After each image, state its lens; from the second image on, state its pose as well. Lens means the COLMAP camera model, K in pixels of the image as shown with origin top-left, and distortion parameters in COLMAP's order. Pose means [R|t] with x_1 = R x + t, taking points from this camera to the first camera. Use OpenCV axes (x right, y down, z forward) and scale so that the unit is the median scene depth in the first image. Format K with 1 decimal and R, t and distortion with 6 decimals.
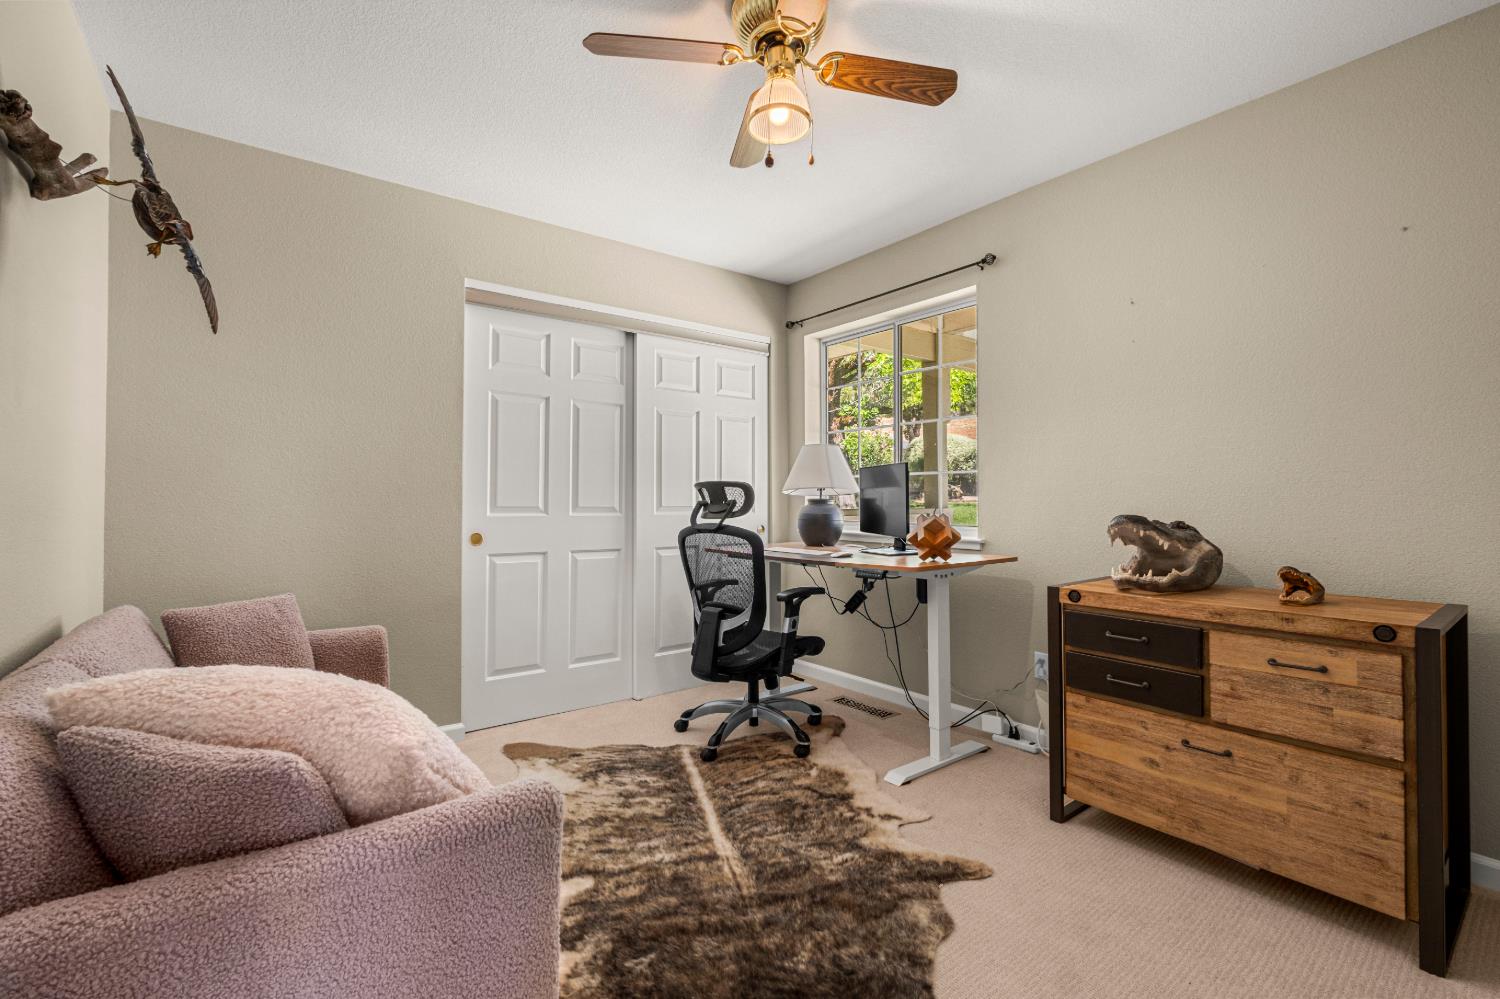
lens RADIAL K [[642.6, 0, 747.7], [0, 642.6, 497.7], [0, 0, 1]] dist [-0.003498, 0.000657]
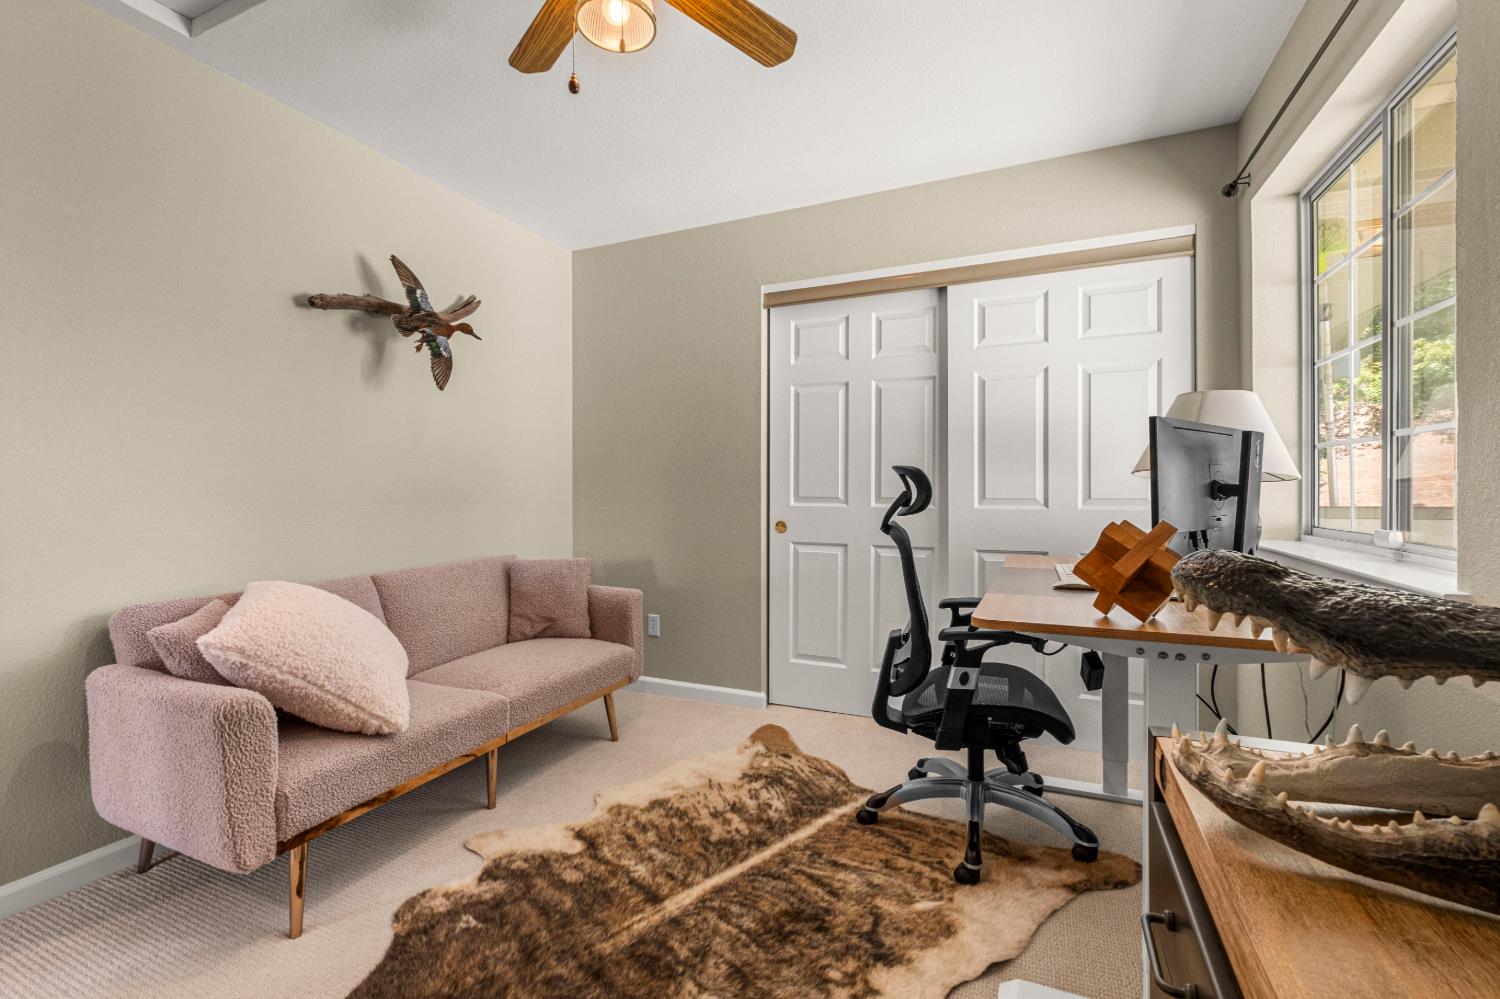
lens RADIAL K [[642.6, 0, 748.8], [0, 642.6, 493.4], [0, 0, 1]] dist [-0.003498, 0.000657]
pose [[0.481884, 0.005536, -0.876217, 0.603990], [0.008636, 0.999901, 0.011068, -0.004289], [0.876192, -0.012900, 0.481789, 0.542437]]
